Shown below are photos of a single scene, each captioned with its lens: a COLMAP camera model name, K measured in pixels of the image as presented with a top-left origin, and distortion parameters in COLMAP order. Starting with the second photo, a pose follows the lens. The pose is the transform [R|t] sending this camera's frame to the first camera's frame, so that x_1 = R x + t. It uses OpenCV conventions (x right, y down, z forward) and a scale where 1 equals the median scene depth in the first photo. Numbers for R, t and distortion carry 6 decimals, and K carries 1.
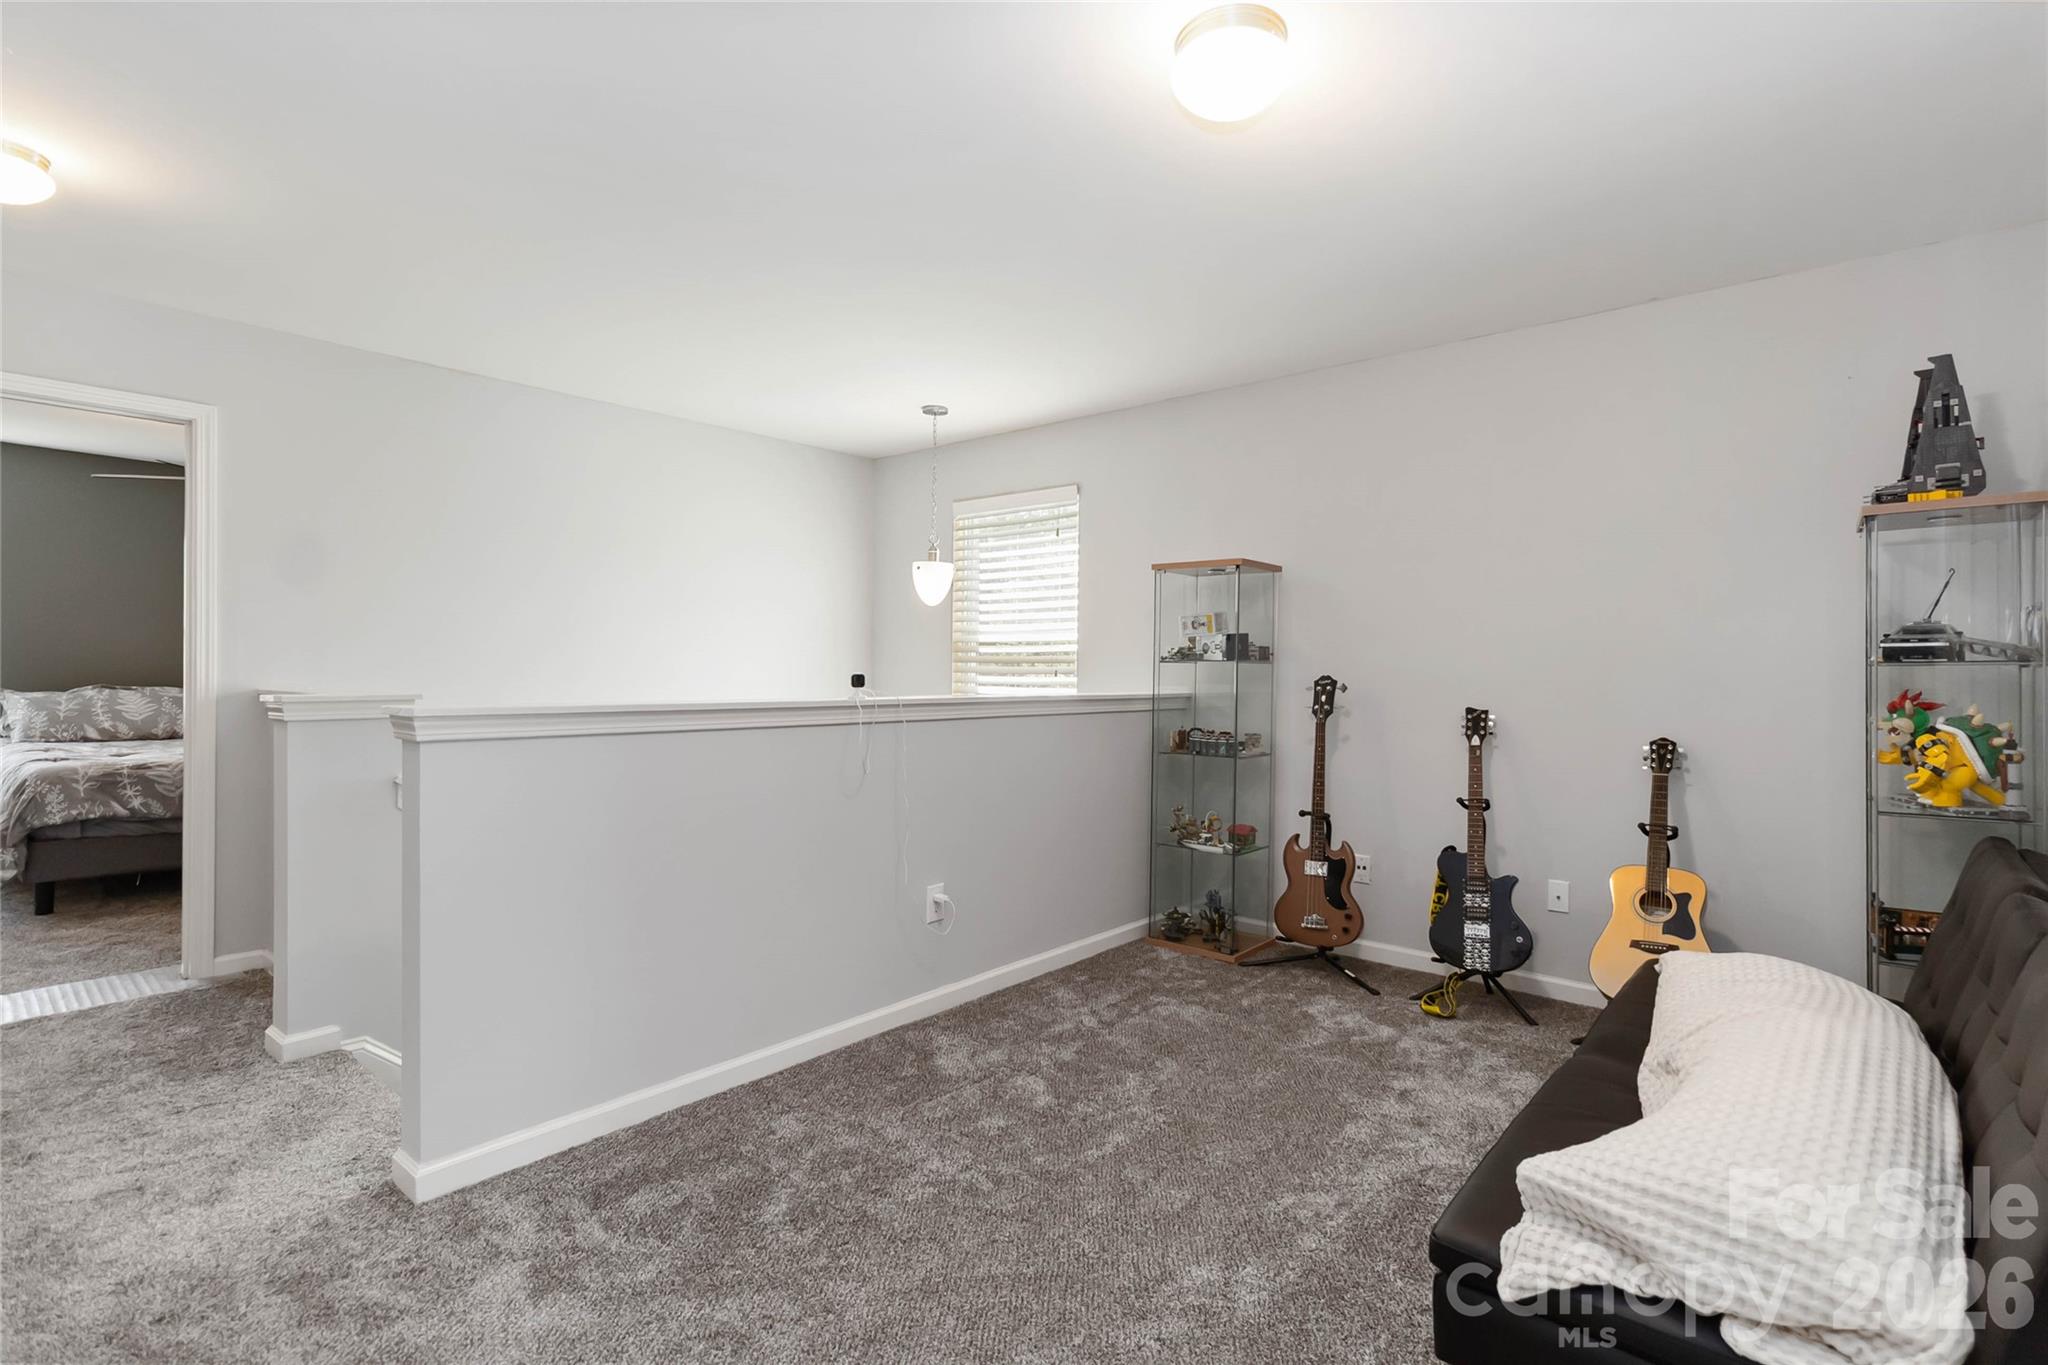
lens RADIAL K [[964.1, 0, 1041.1], [0, 964.1, 670.0], [0, 0, 1]] dist [0.002236, 0.001010]
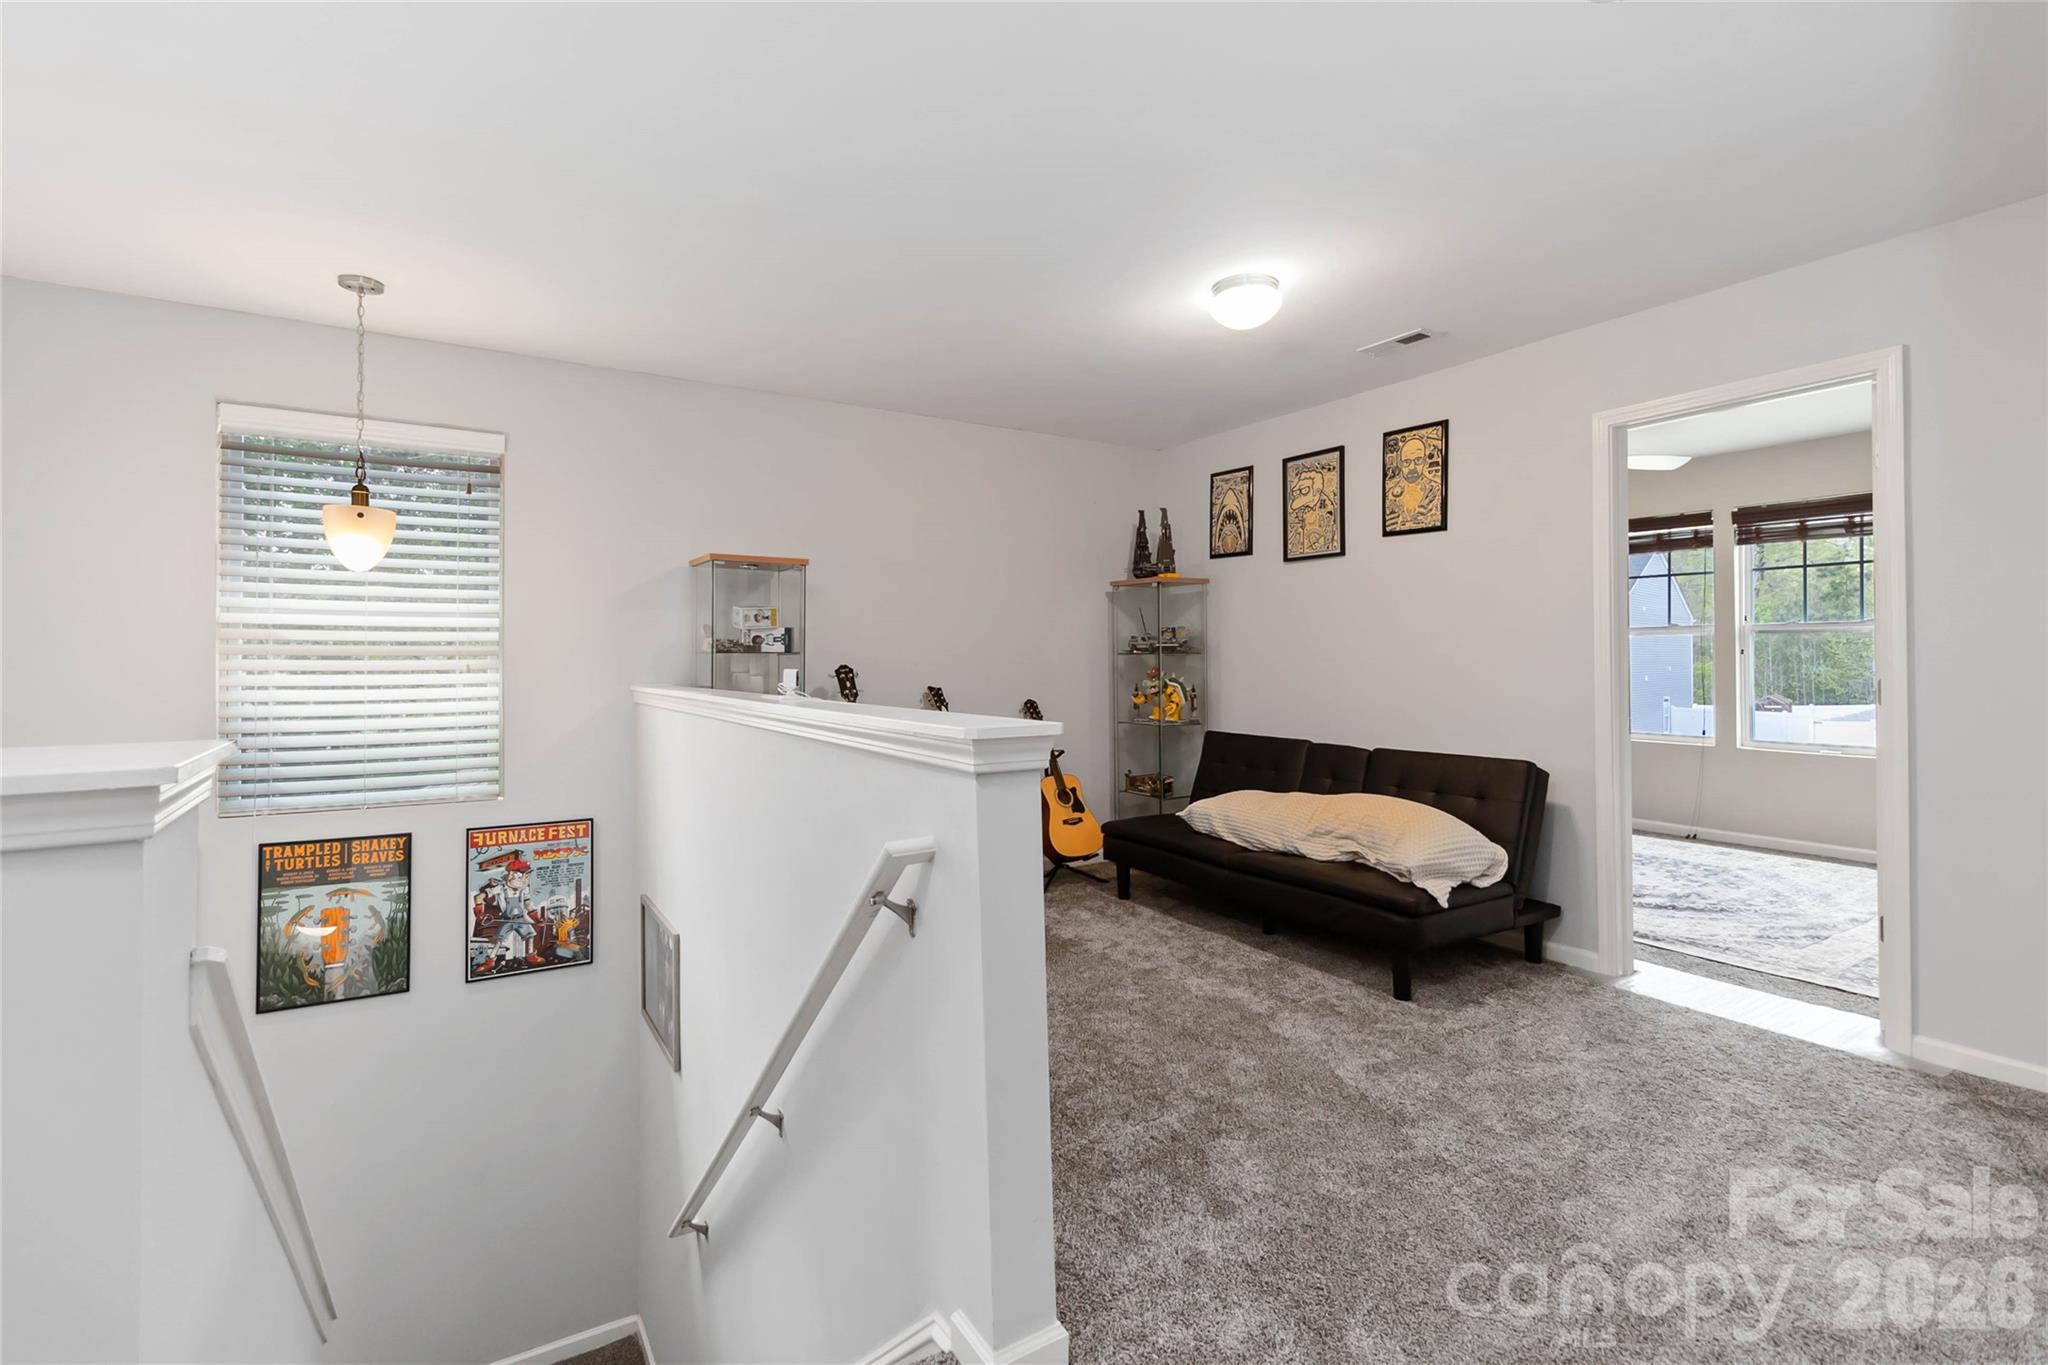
lens RADIAL K [[957.3, 0, 1028.2], [0, 957.3, 642.3], [0, 0, 1]] dist [0.003188, 0.000822]
pose [[0.304159, 0.007019, 0.952596, -0.817807], [0.006924, 0.999930, -0.009578, -0.009712], [-0.952596, 0.009509, 0.304089, 0.460065]]
